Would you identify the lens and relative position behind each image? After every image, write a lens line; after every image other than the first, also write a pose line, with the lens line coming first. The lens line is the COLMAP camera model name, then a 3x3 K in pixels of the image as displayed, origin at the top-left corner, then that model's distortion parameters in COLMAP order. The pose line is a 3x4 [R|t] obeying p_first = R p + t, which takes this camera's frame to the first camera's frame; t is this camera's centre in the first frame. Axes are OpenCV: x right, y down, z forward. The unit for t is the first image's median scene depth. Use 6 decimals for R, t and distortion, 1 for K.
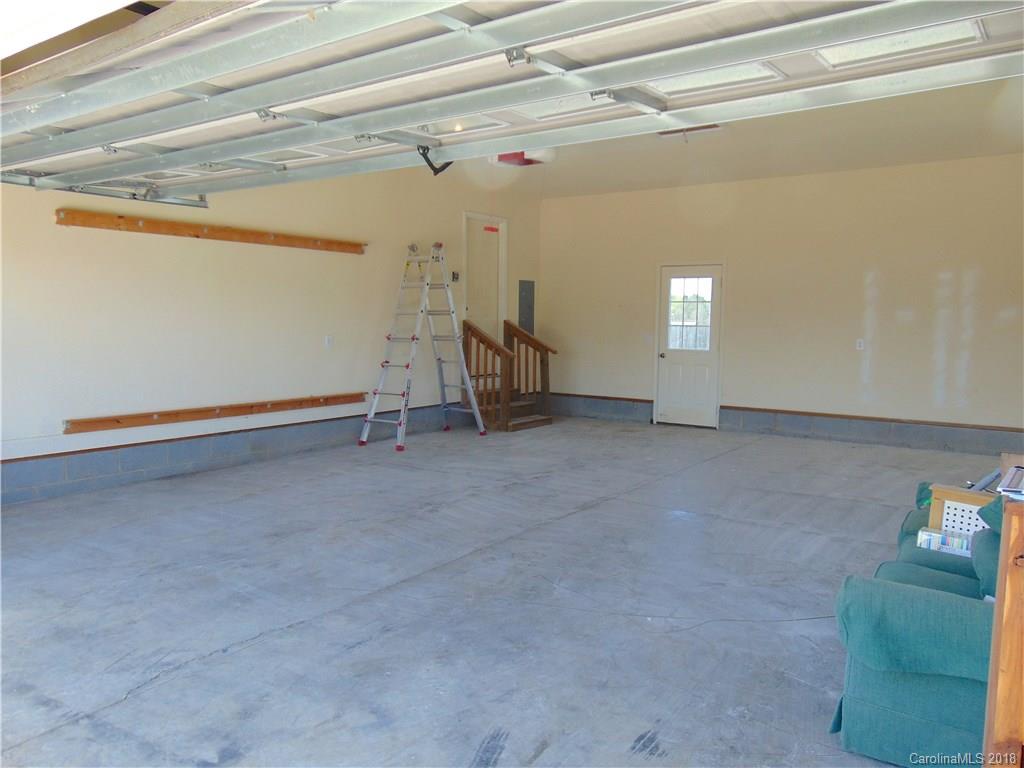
lens RADIAL K [[764.7, 0, 512.5], [0, 764.7, 382.3], [0, 0, 1]] dist [-0.035710, 0.072520]
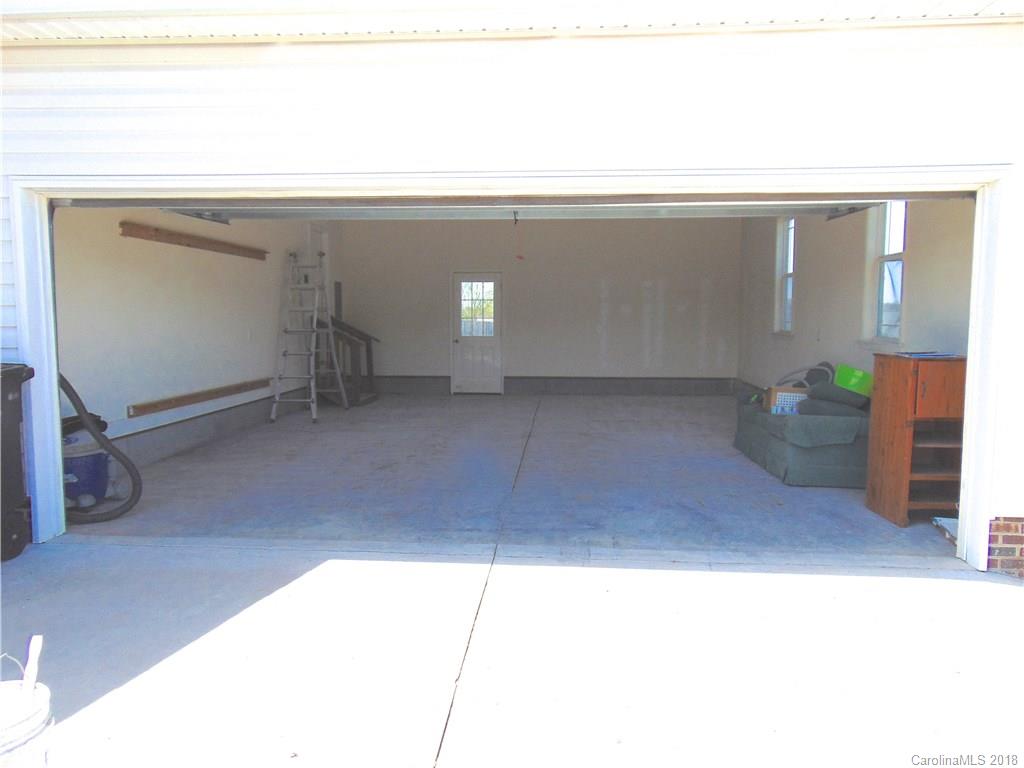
lens RADIAL K [[764.7, 0, 512.5], [0, 764.7, 382.3], [0, 0, 1]] dist [-0.035710, 0.072520]
pose [[0.858107, -0.054577, 0.510563, -0.434613], [0.050136, 0.998490, 0.022471, 0.011297], [-0.511018, 0.006315, 0.859547, -0.182830]]
